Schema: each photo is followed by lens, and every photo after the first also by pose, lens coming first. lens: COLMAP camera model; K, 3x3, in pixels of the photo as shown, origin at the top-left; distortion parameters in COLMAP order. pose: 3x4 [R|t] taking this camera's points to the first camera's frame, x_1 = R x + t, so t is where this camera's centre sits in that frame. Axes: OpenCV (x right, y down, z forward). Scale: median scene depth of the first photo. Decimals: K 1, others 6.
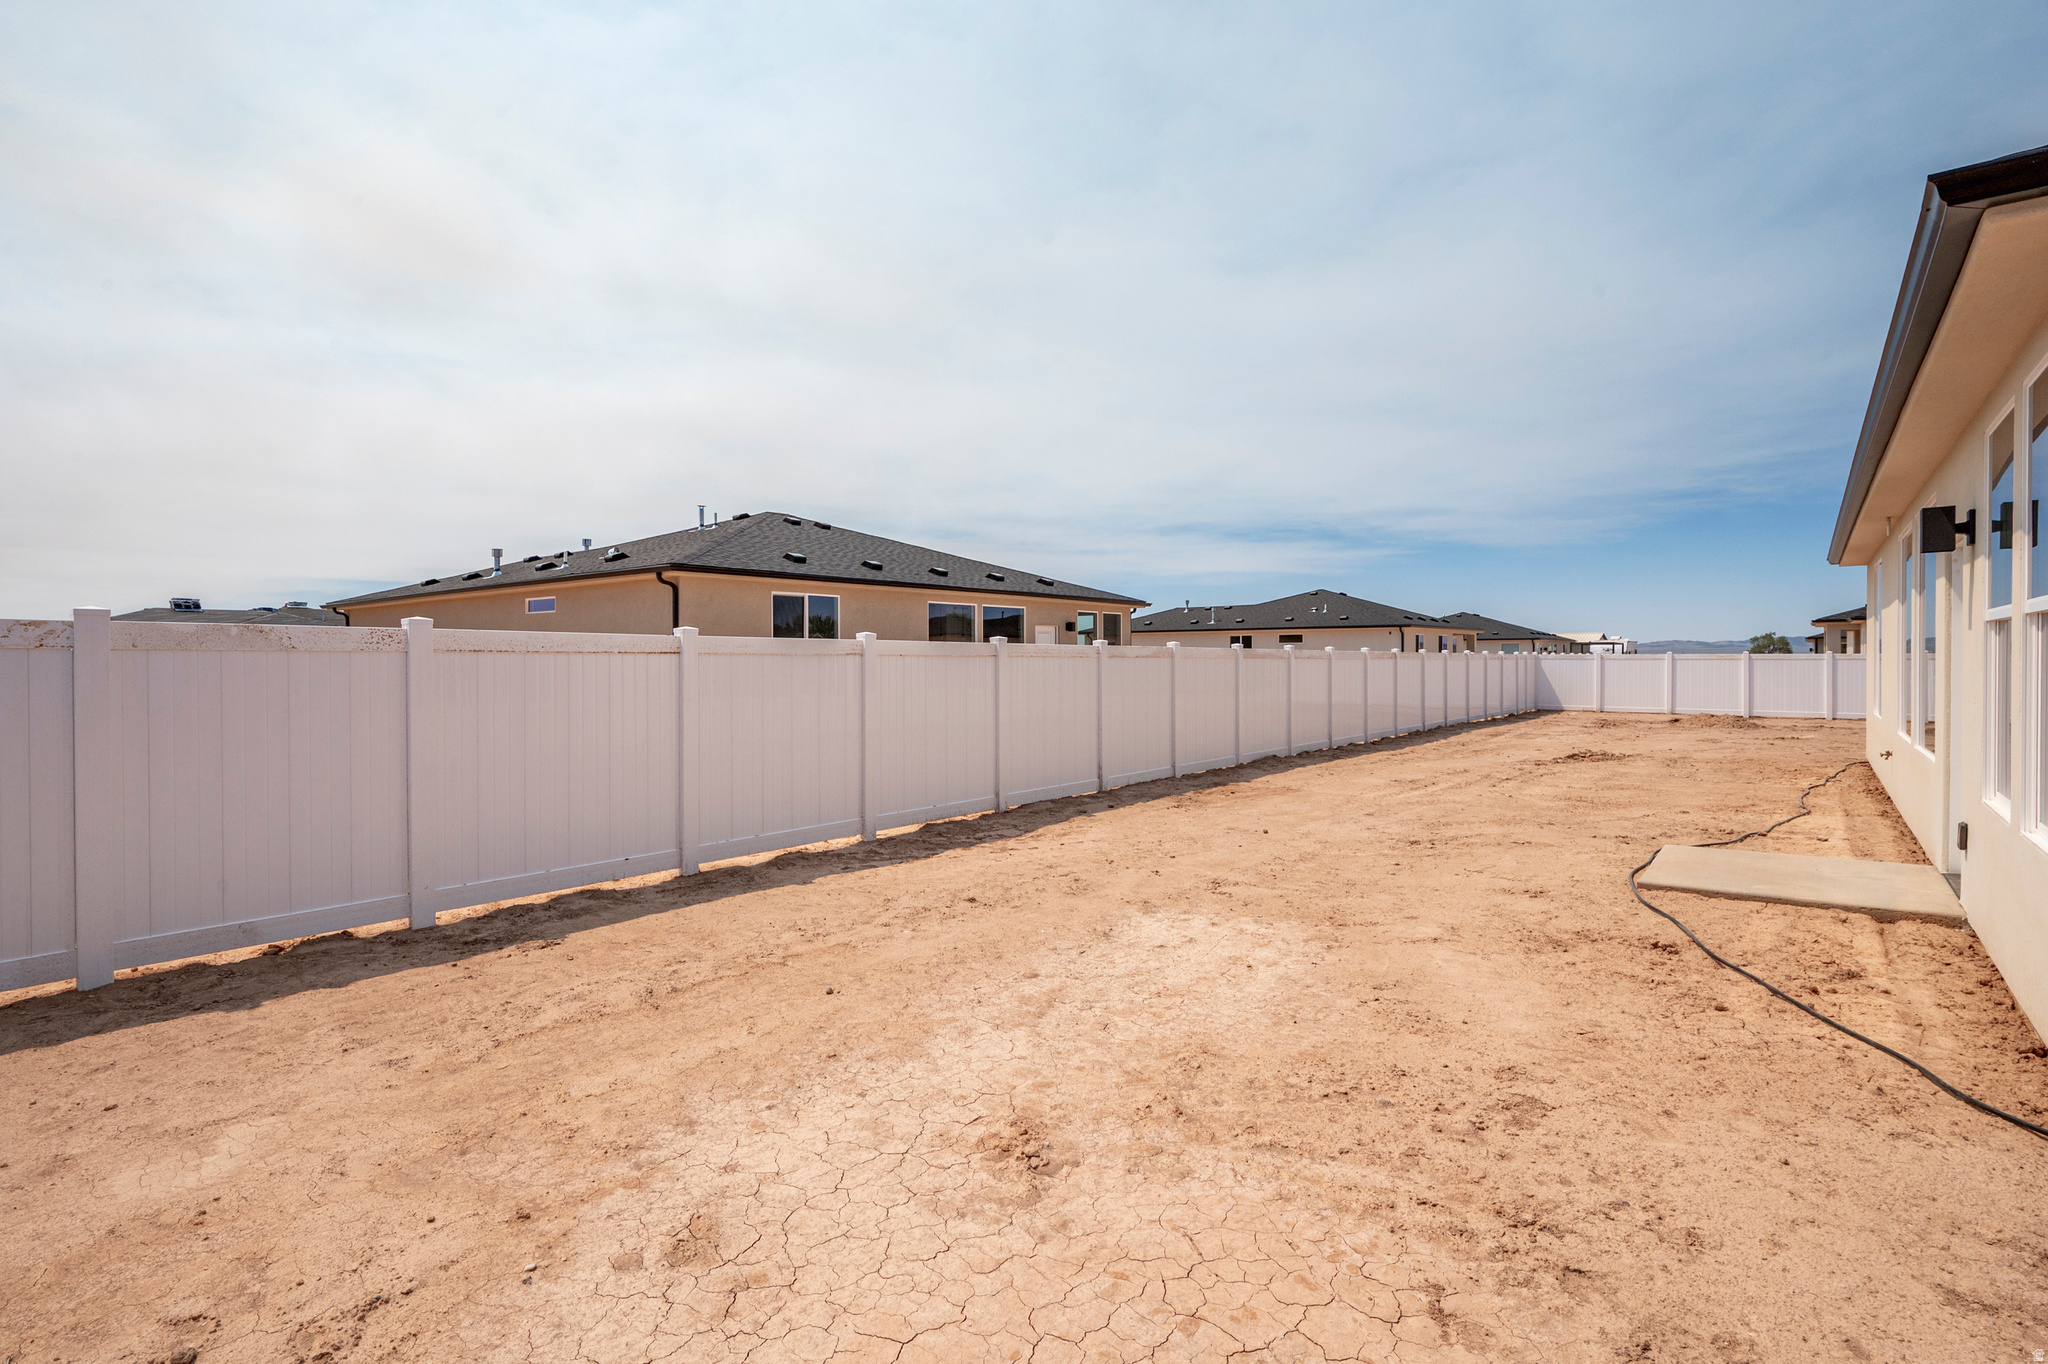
lens RADIAL K [[958.6, 0, 1025.1], [0, 958.6, 671.1], [0, 0, 1]] dist [0.001141, -0.000180]
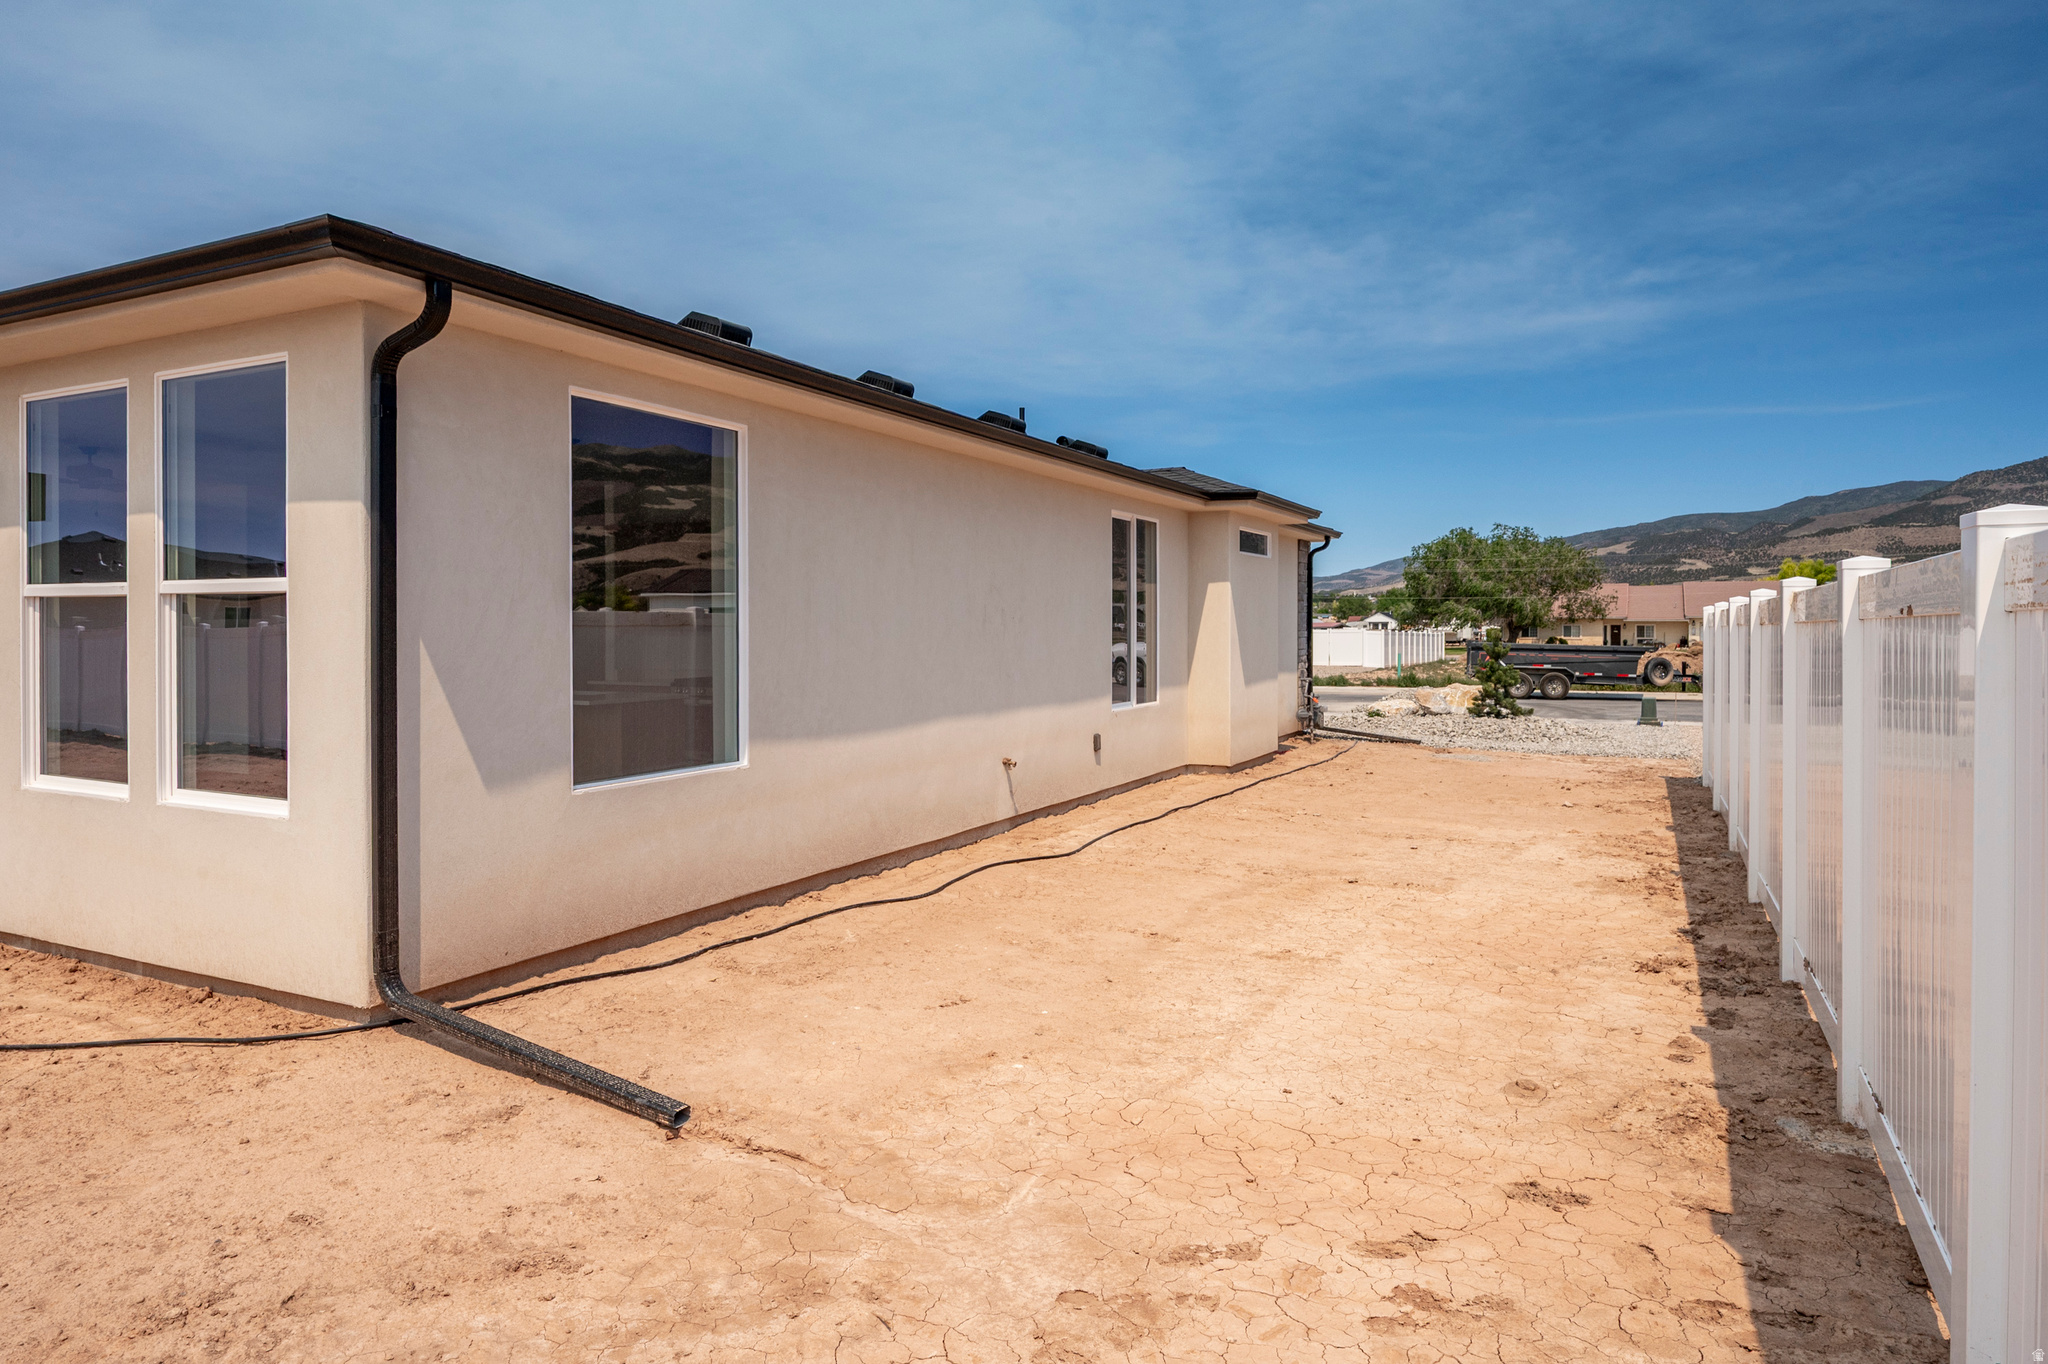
lens RADIAL K [[1255.9, 0, 1034.6], [0, 1255.9, 632.1], [0, 0, 1]] dist [0.004423, 0.001858]
pose [[-0.216423, -0.002221, 0.976297, -0.476498], [0.012047, 0.999915, 0.004945, -0.010382], [-0.976225, 0.012832, -0.216378, 0.341503]]
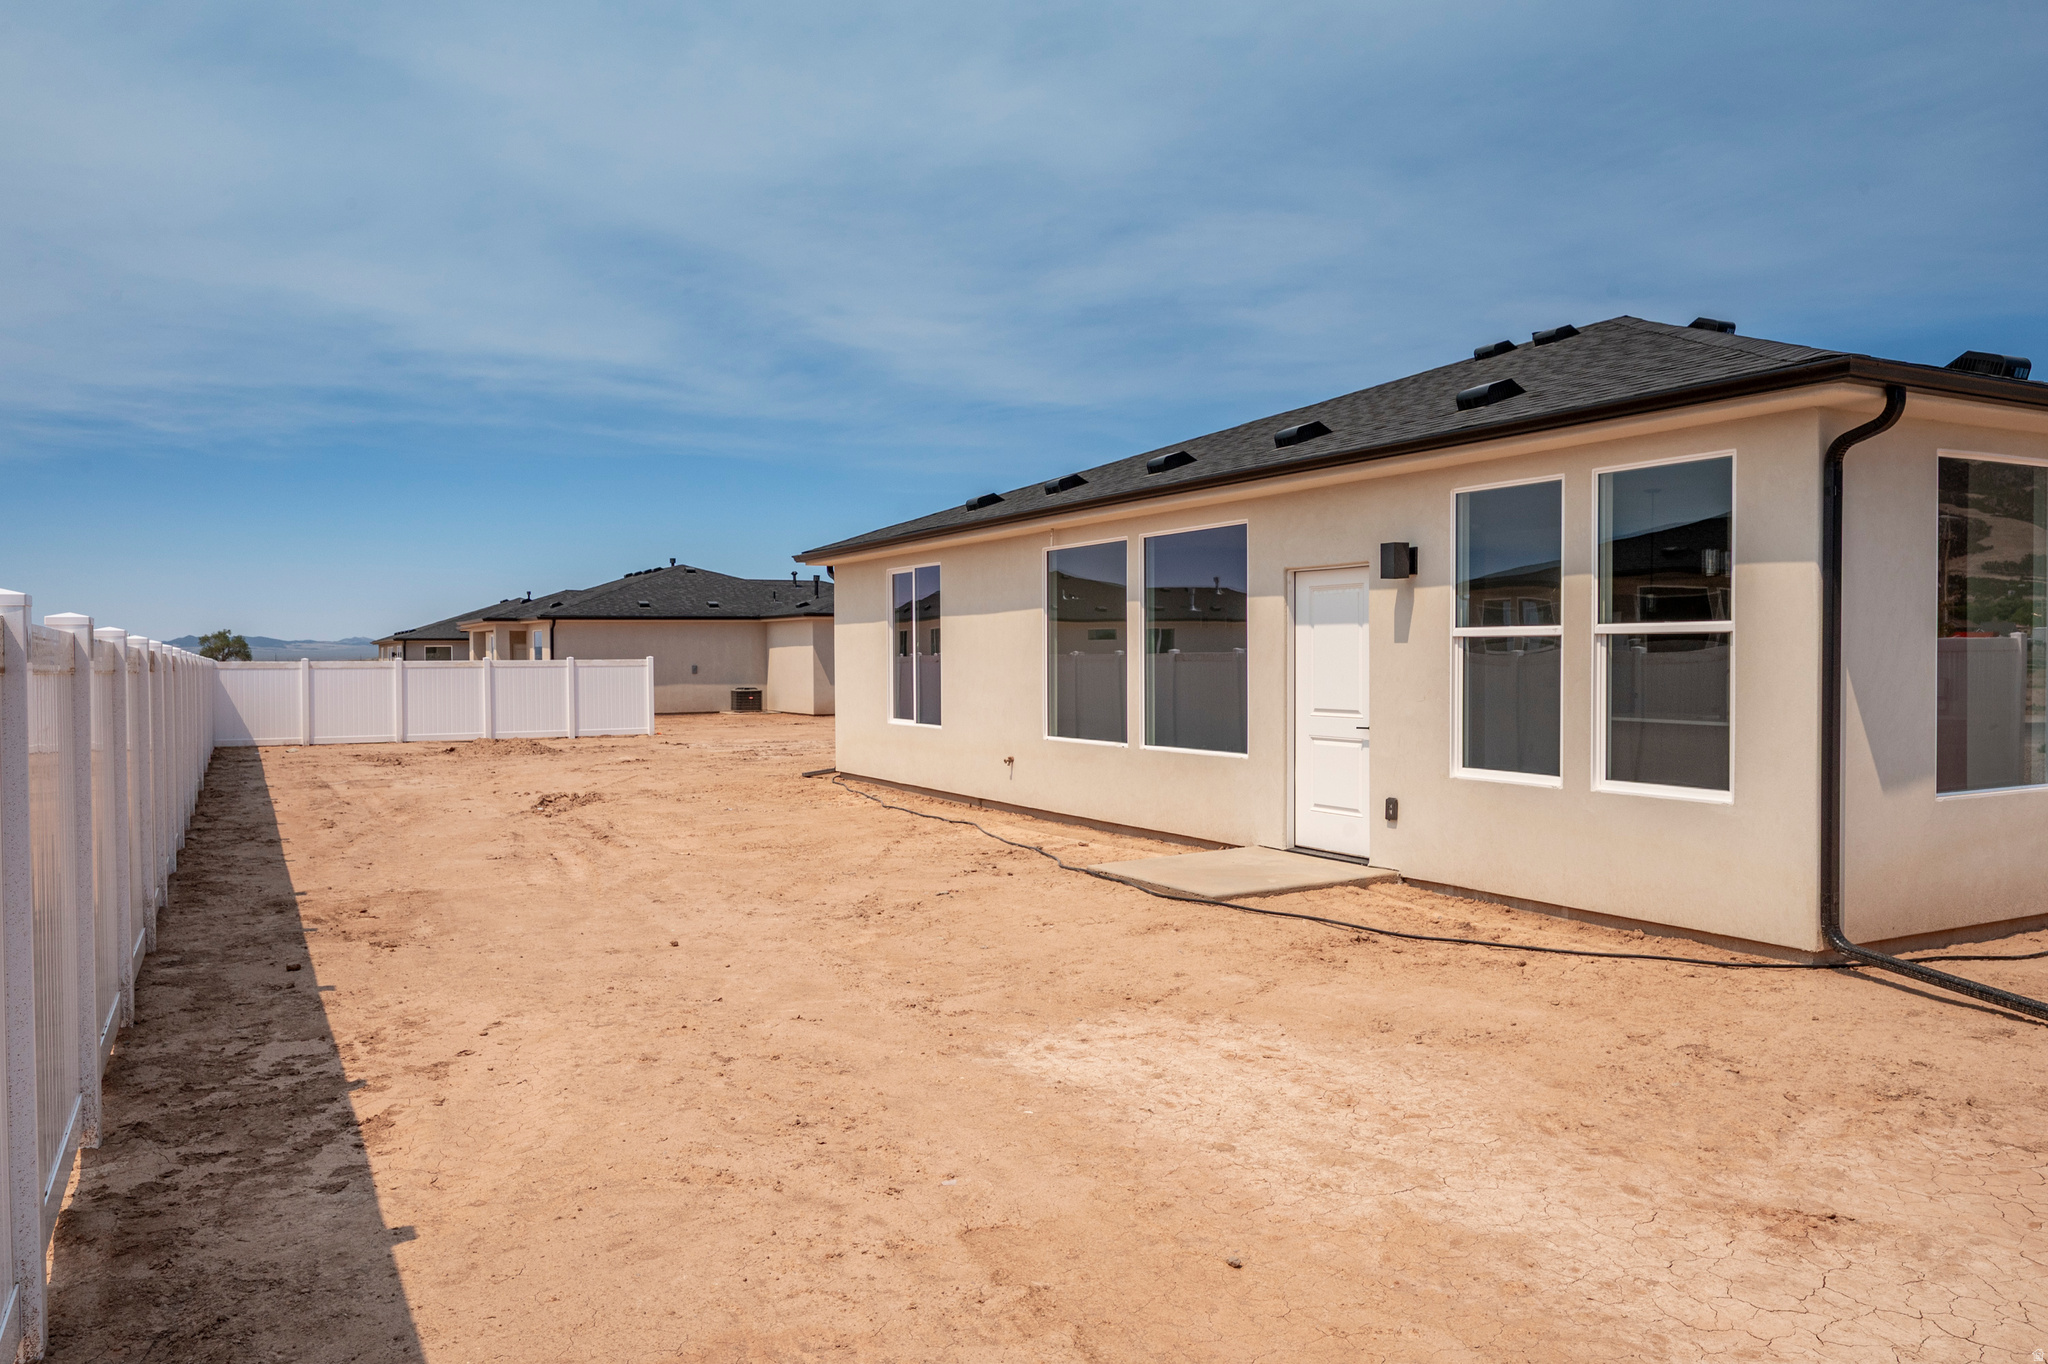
lens RADIAL K [[1474.3, 0, 1022.0], [0, 1474.3, 688.8], [0, 0, 1]] dist [-0.000086, -0.004626]
pose [[0.385132, -0.019430, 0.922657, -1.205345], [0.017756, 0.999749, 0.013642, -0.021136], [-0.922691, 0.011129, 0.385380, 0.893637]]
